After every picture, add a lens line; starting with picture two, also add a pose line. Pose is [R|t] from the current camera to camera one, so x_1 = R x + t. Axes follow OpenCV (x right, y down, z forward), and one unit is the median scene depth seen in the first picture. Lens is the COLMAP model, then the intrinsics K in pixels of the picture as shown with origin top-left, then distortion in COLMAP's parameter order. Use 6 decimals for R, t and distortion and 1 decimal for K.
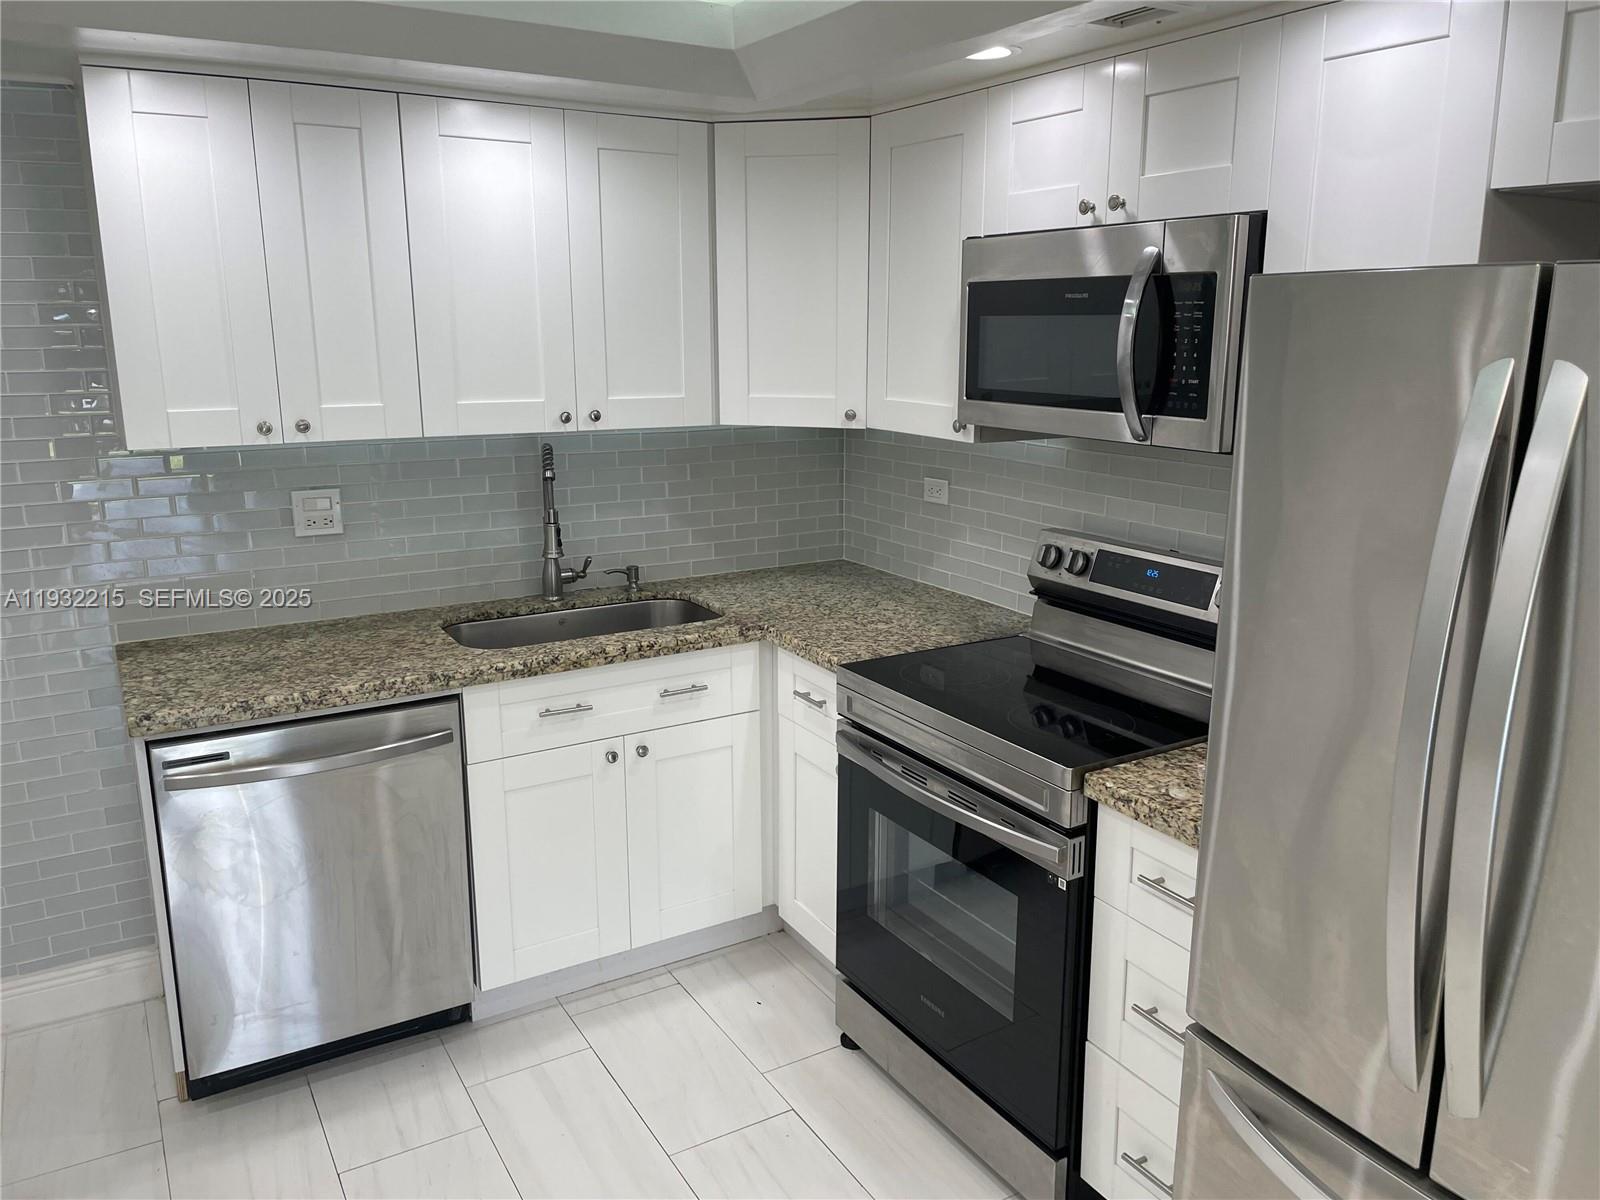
lens RADIAL K [[1228.9, 0, 800.0], [0, 1228.9, 600.0], [0, 0, 1]] dist [0.089478, -0.000265]
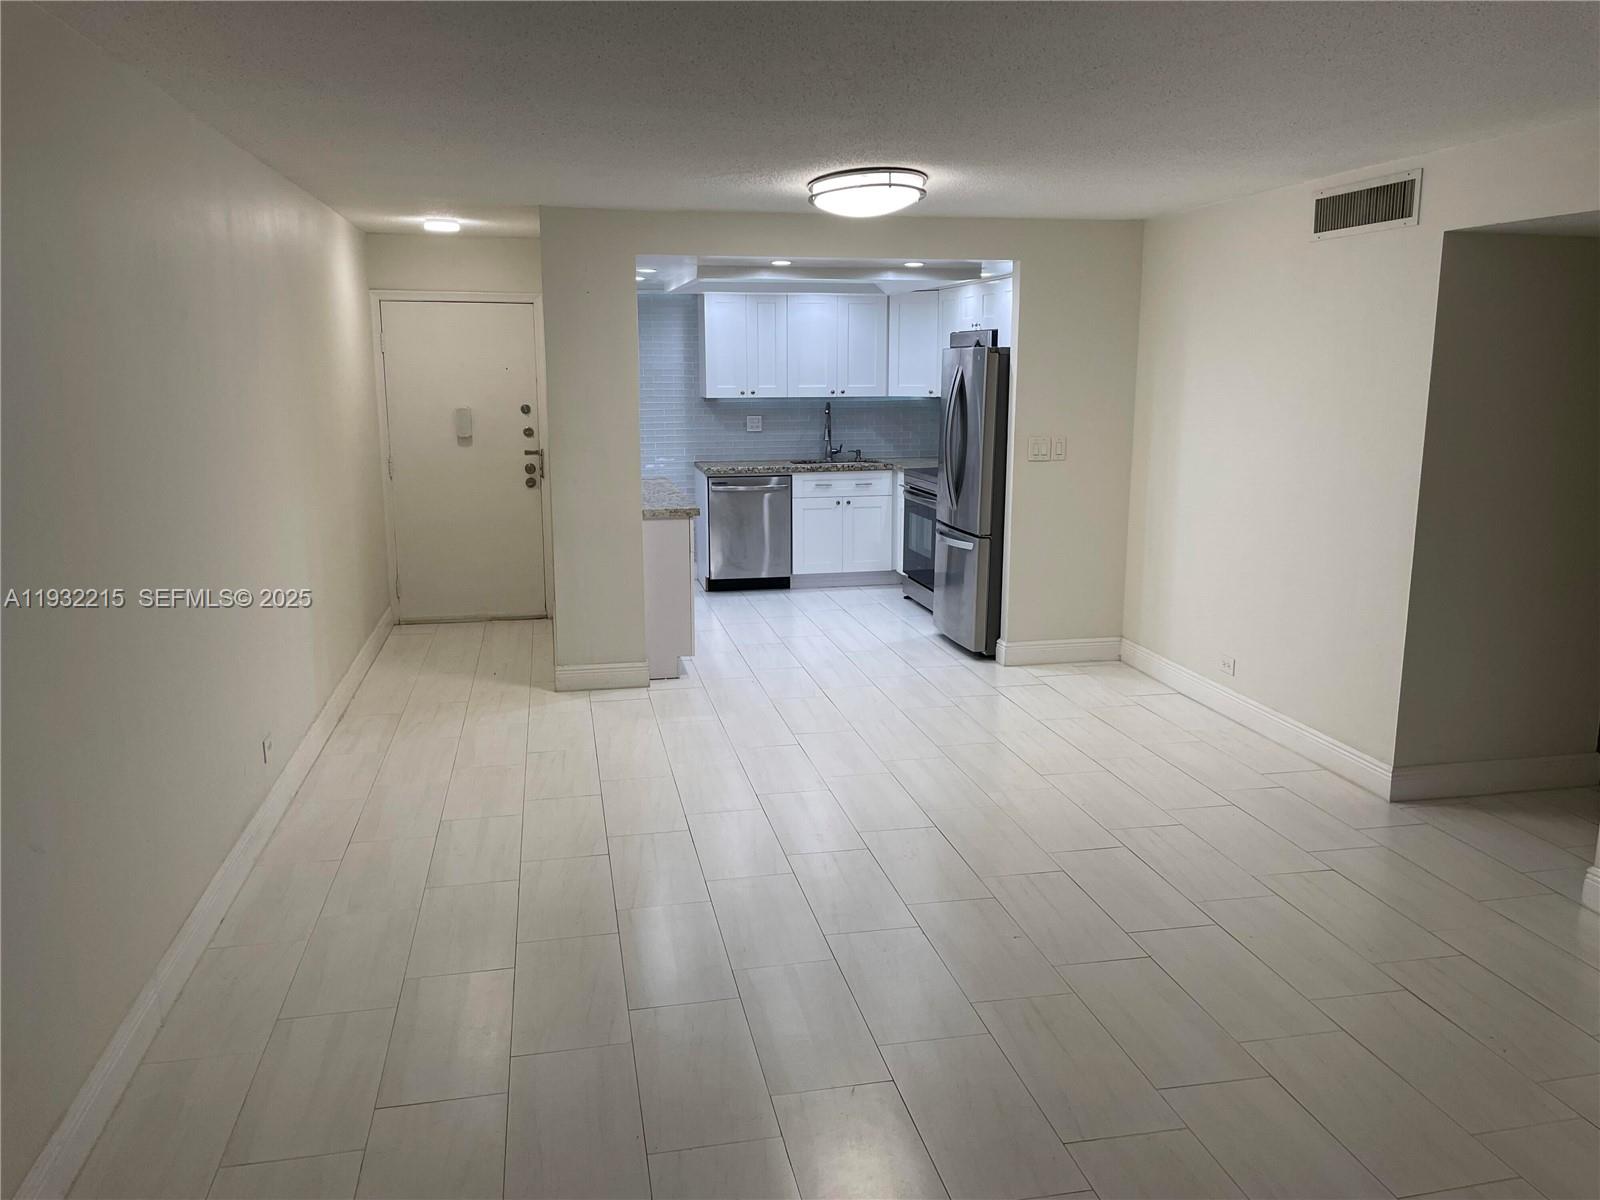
lens RADIAL K [[1228.9, 0, 800.0], [0, 1228.9, 600.0], [0, 0, 1]] dist [0.089478, -0.000265]
pose [[0.946756, 0.055614, -0.317113, 0.708781], [-0.066038, 0.997570, -0.022209, 0.425265], [0.315107, 0.041967, 0.948128, -1.830358]]
